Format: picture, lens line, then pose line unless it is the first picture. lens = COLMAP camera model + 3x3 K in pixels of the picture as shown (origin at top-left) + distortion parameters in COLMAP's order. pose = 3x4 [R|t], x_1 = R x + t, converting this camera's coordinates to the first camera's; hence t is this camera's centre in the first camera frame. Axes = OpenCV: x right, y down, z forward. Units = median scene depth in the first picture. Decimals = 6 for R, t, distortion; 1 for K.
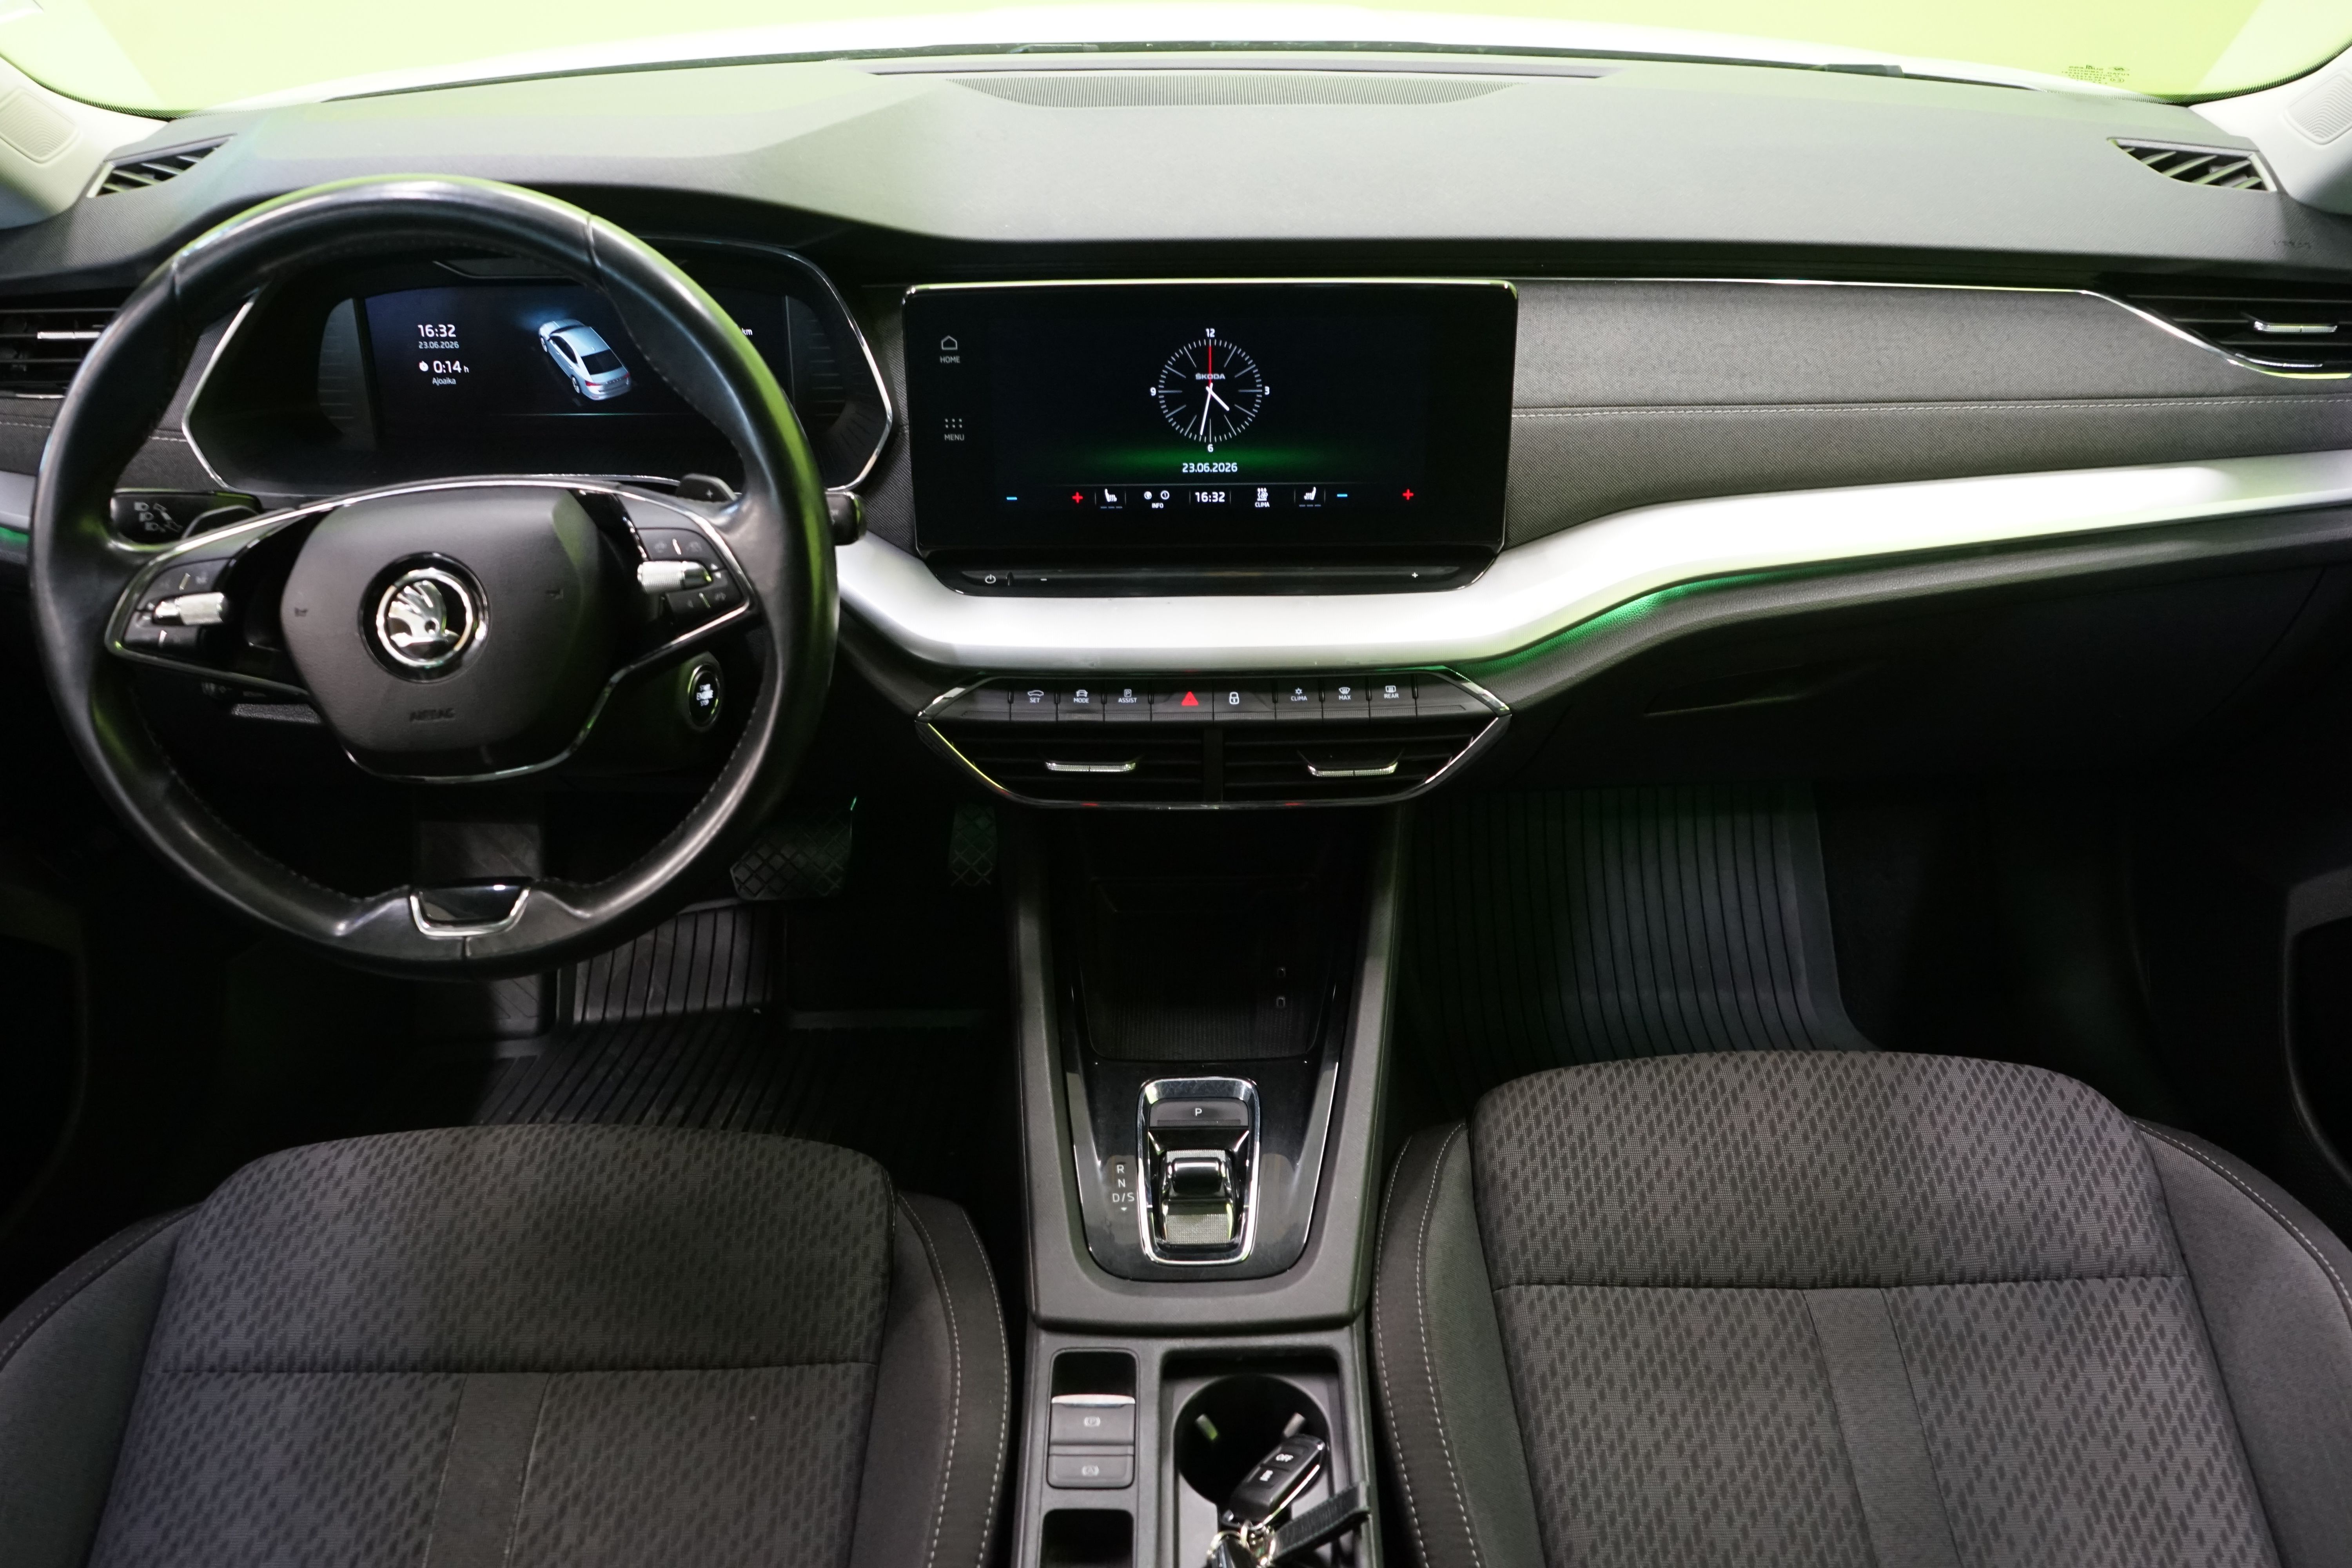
lens RADIAL K [[2028.9, 0, 1164.9], [0, 2028.9, 789.7], [0, 0, 1]] dist [-0.002587, 0.002507]
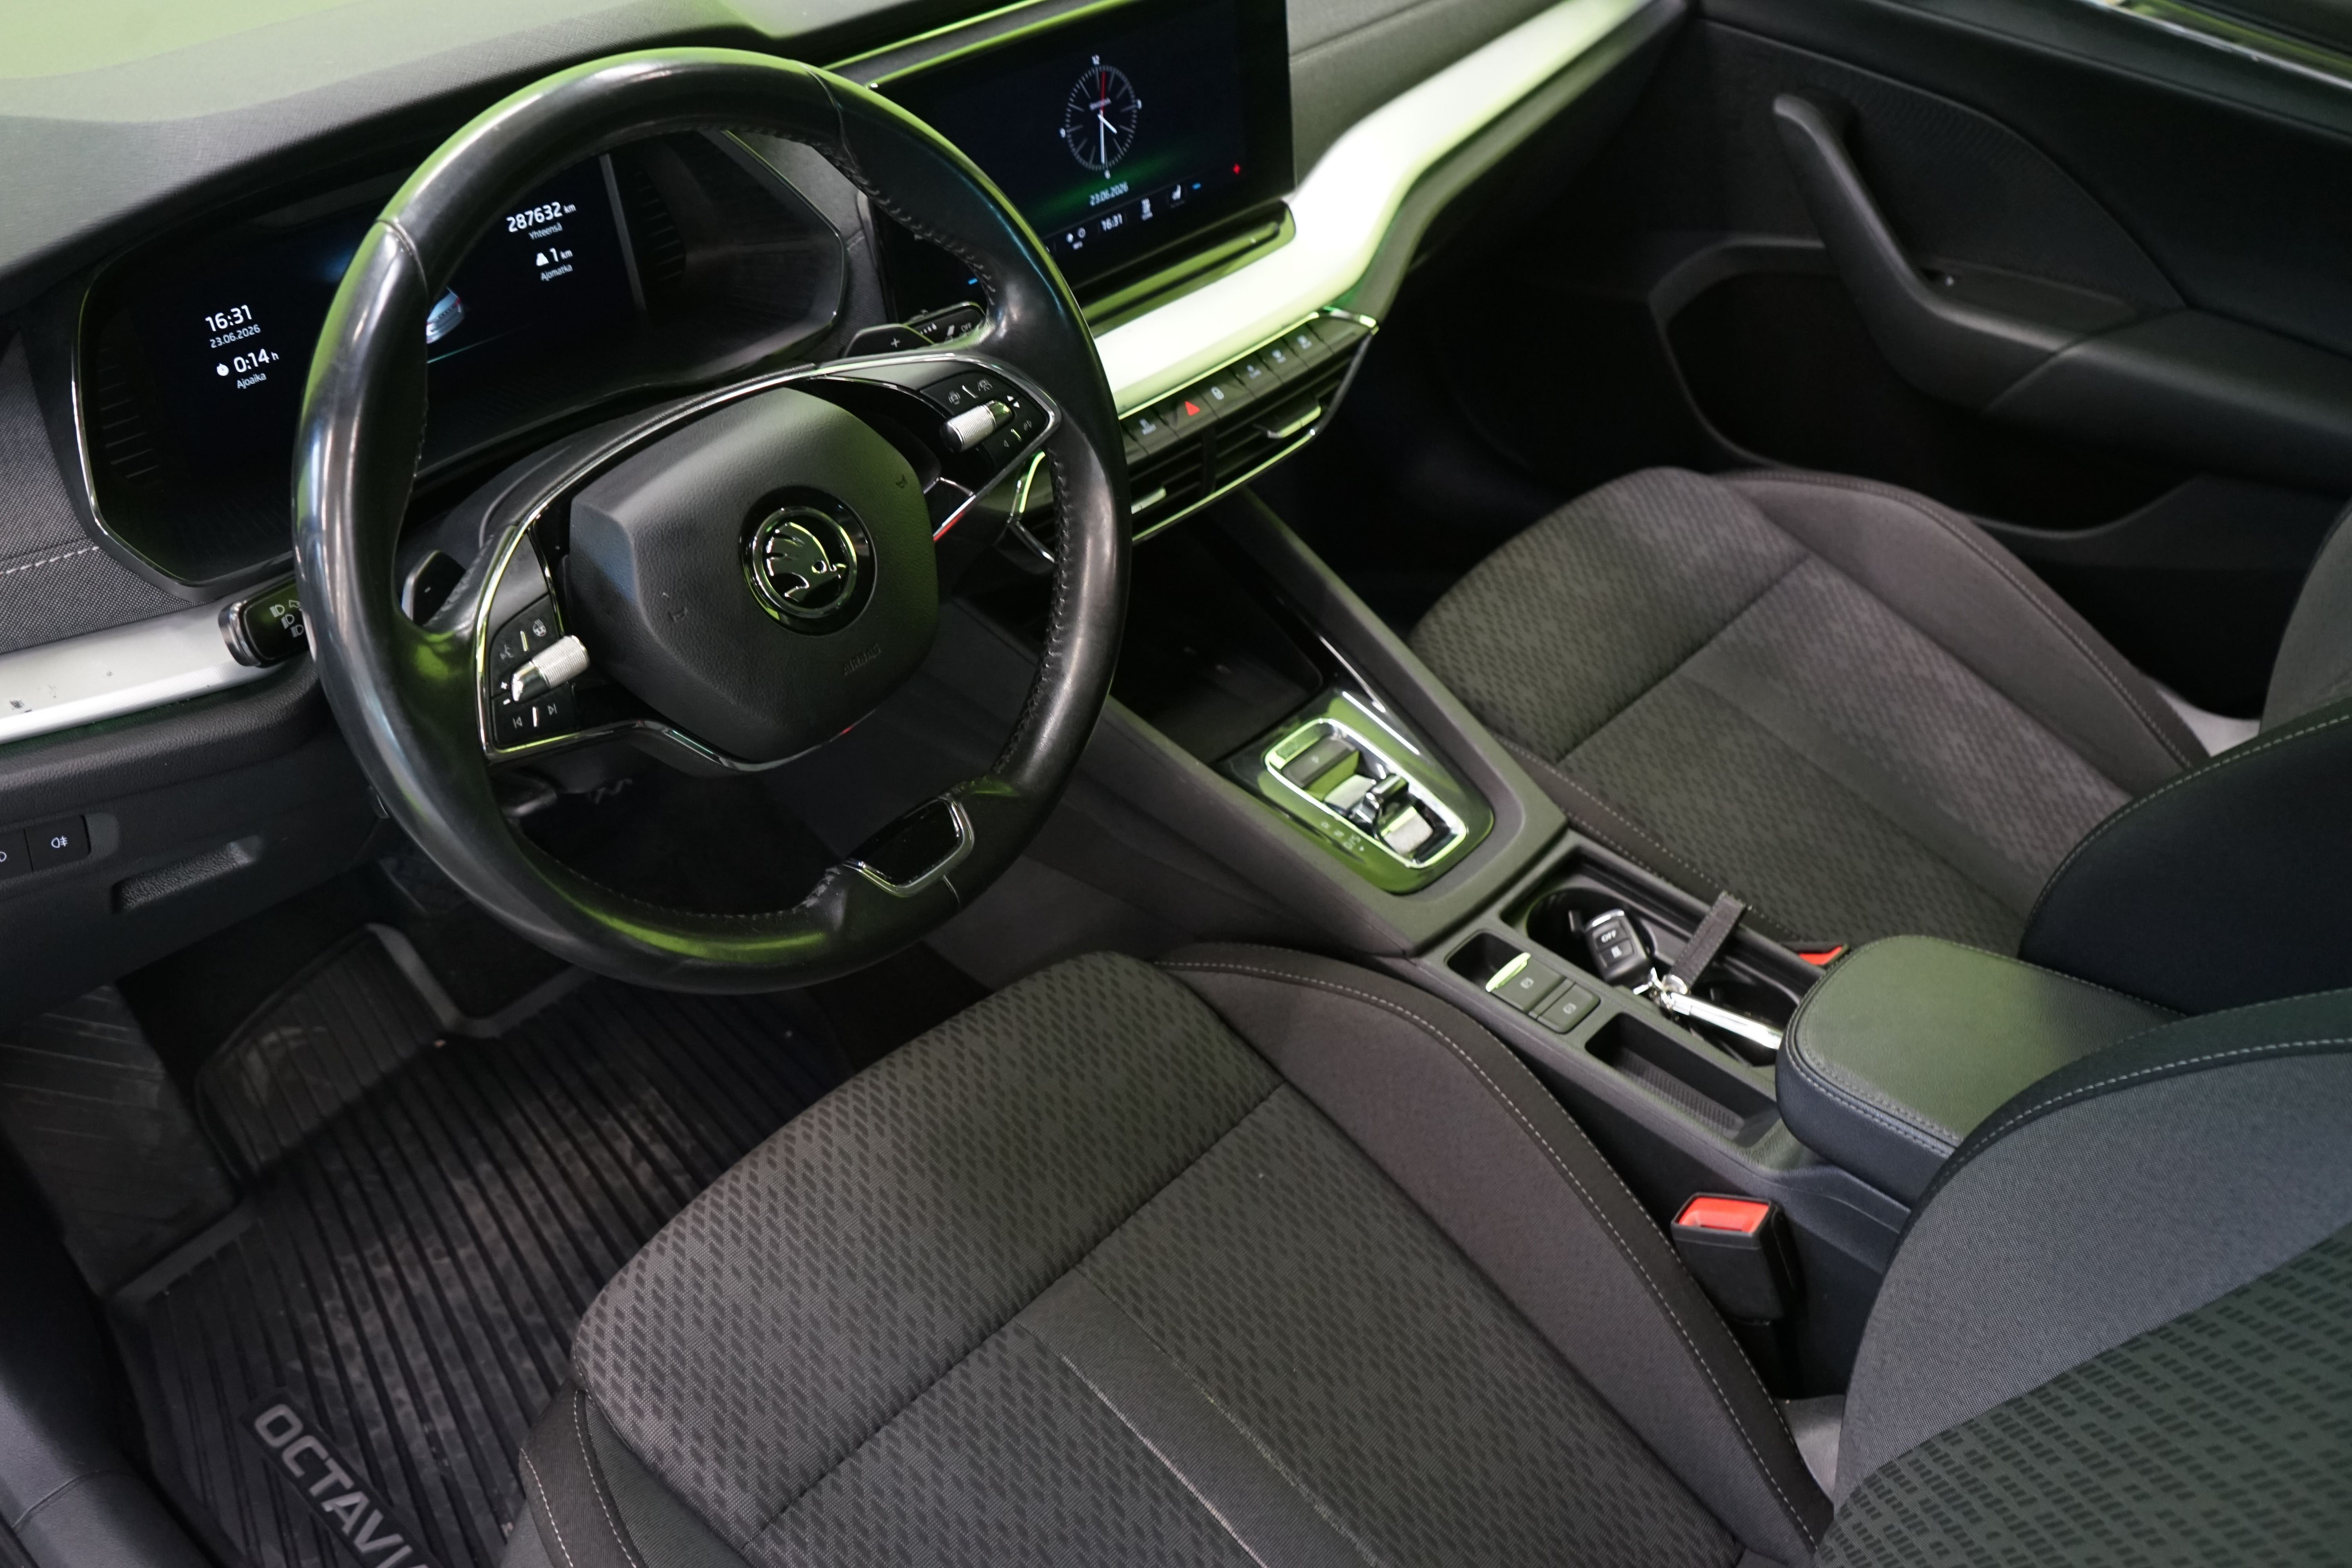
lens RADIAL K [[2028.9, 0, 1167.6], [0, 2028.9, 783.1], [0, 0, 1]] dist [-0.002587, 0.002507]
pose [[0.672062, -0.445449, 0.591530, -0.713419], [0.374301, 0.893619, 0.247678, -0.137056], [-0.638930, 0.054955, 0.767299, 0.206132]]
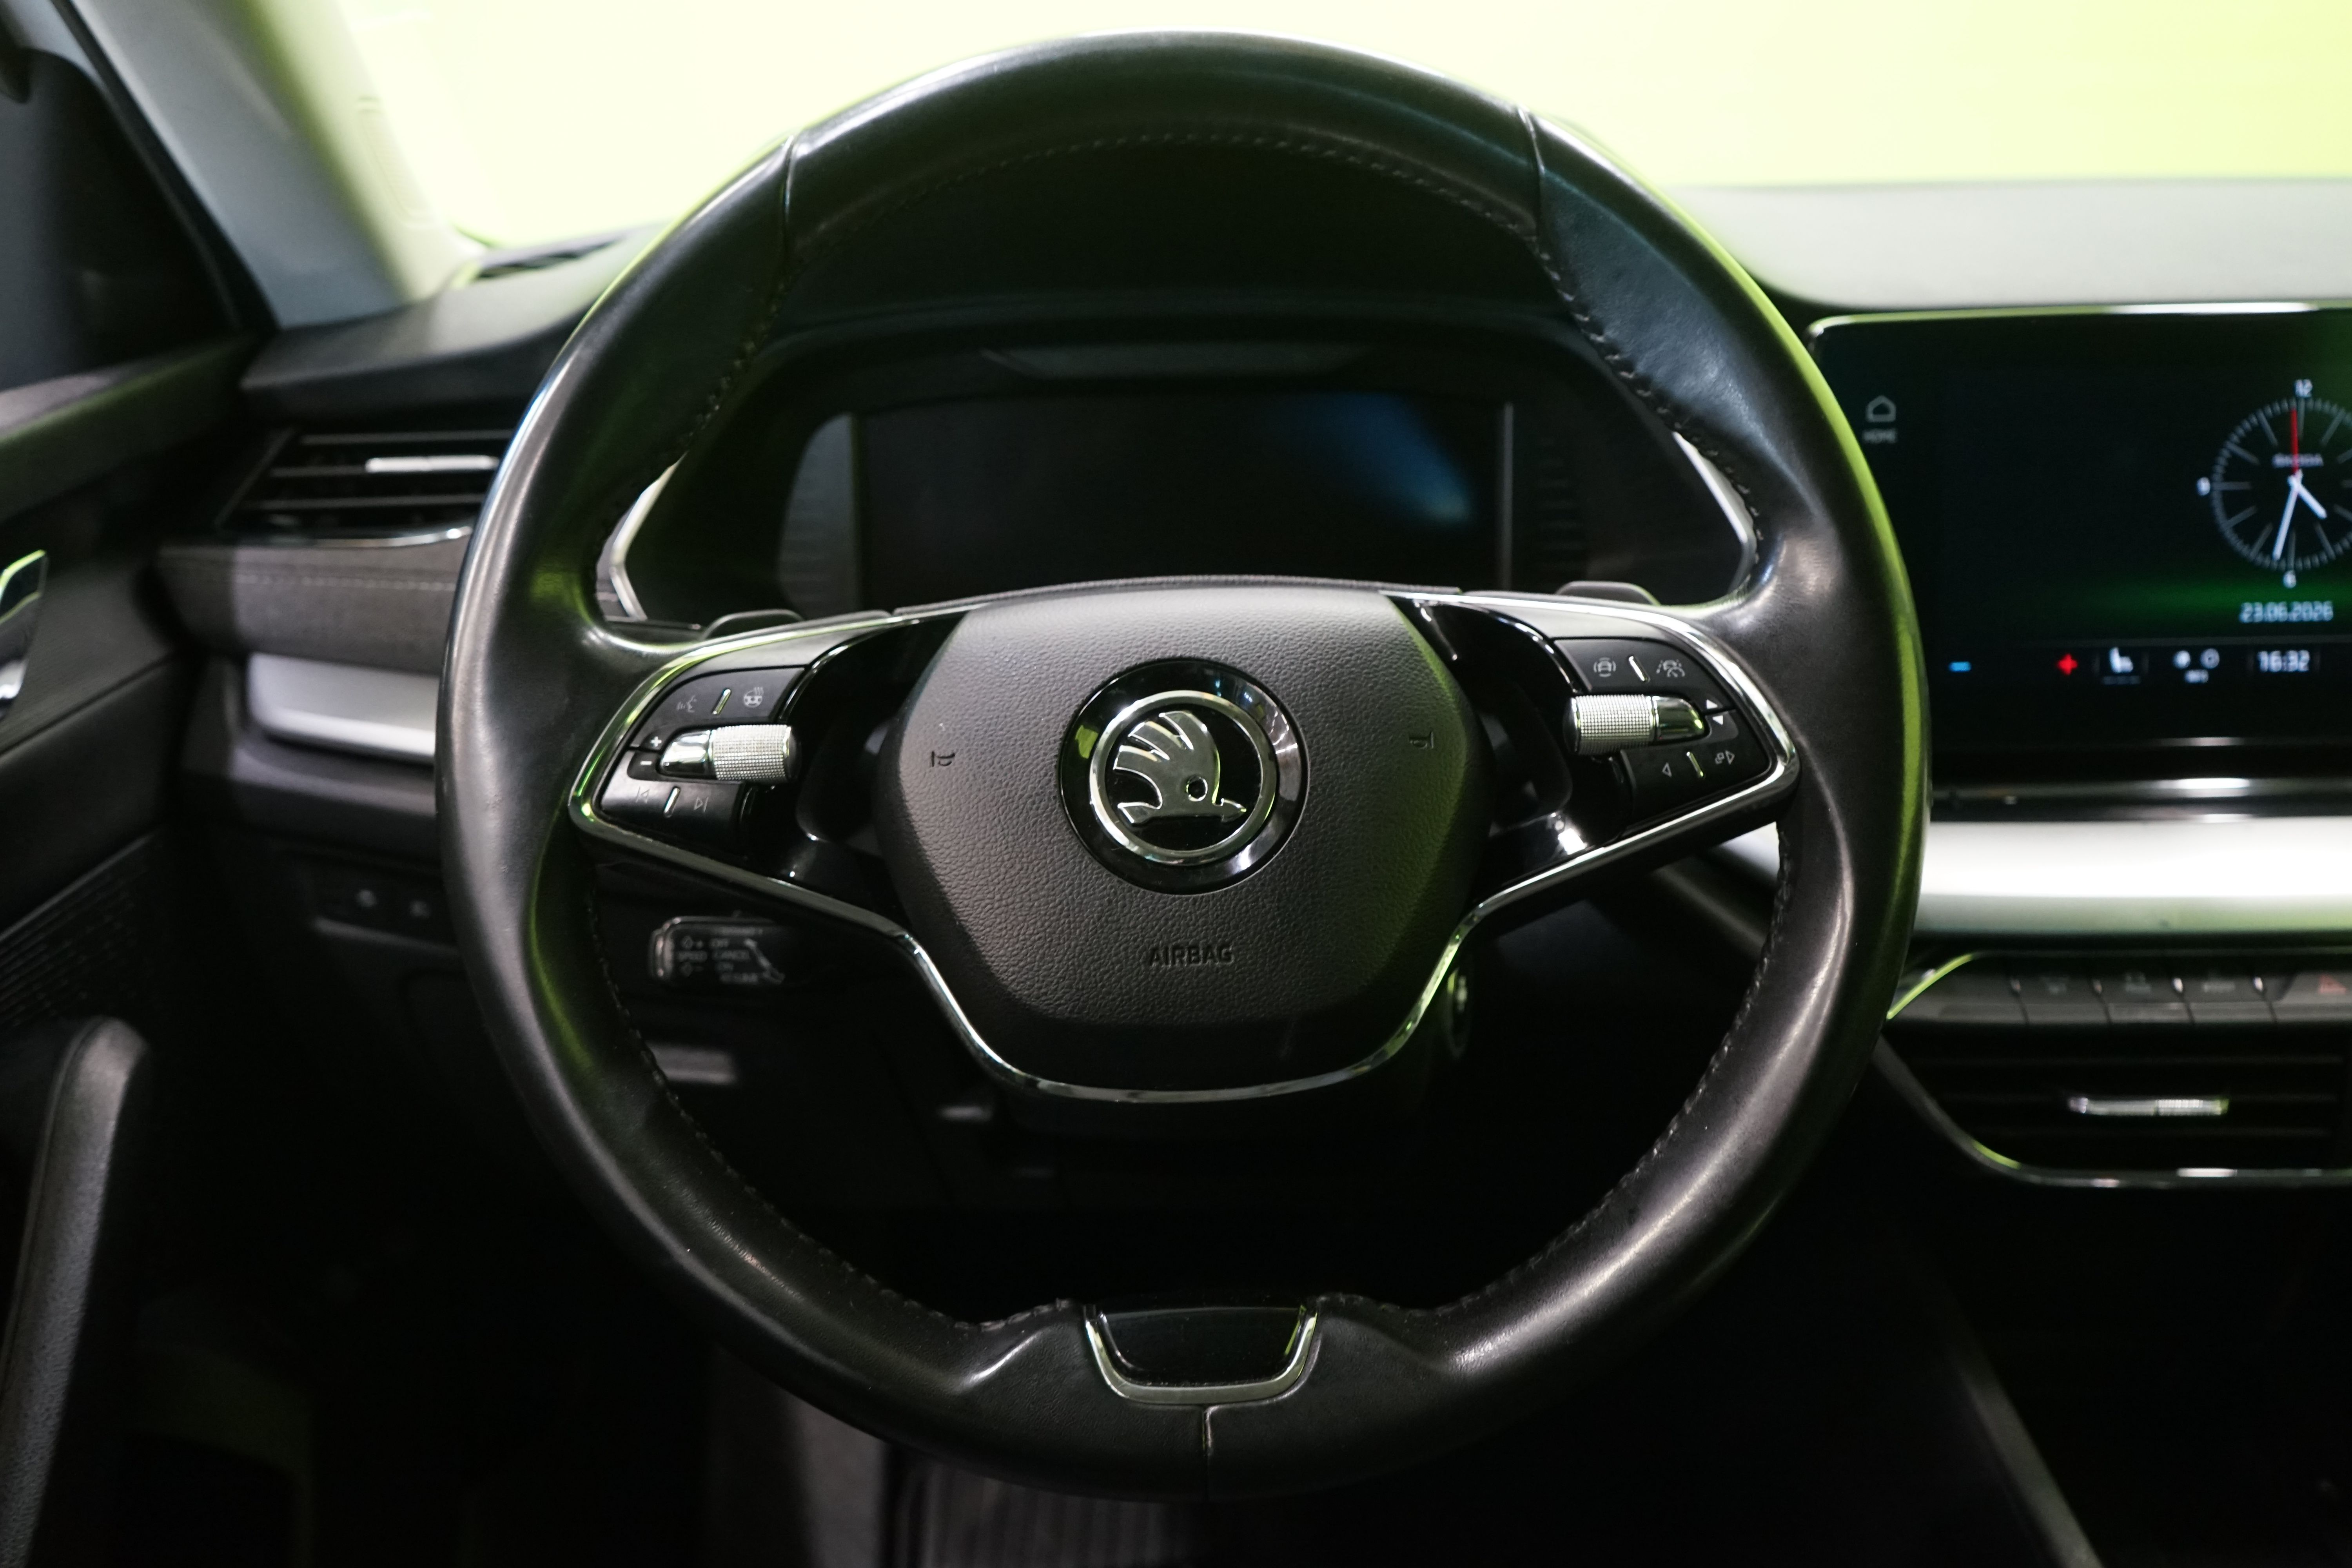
lens RADIAL K [[2028.9, 0, 1248.2], [0, 2028.9, 791.9], [0, 0, 1]] dist [-0.002587, 0.002507]
pose [[0.999950, -0.009111, 0.004140, -0.298566], [0.009853, 0.968745, -0.247863, 0.043271], [-0.001753, 0.247892, 0.968786, 0.426212]]
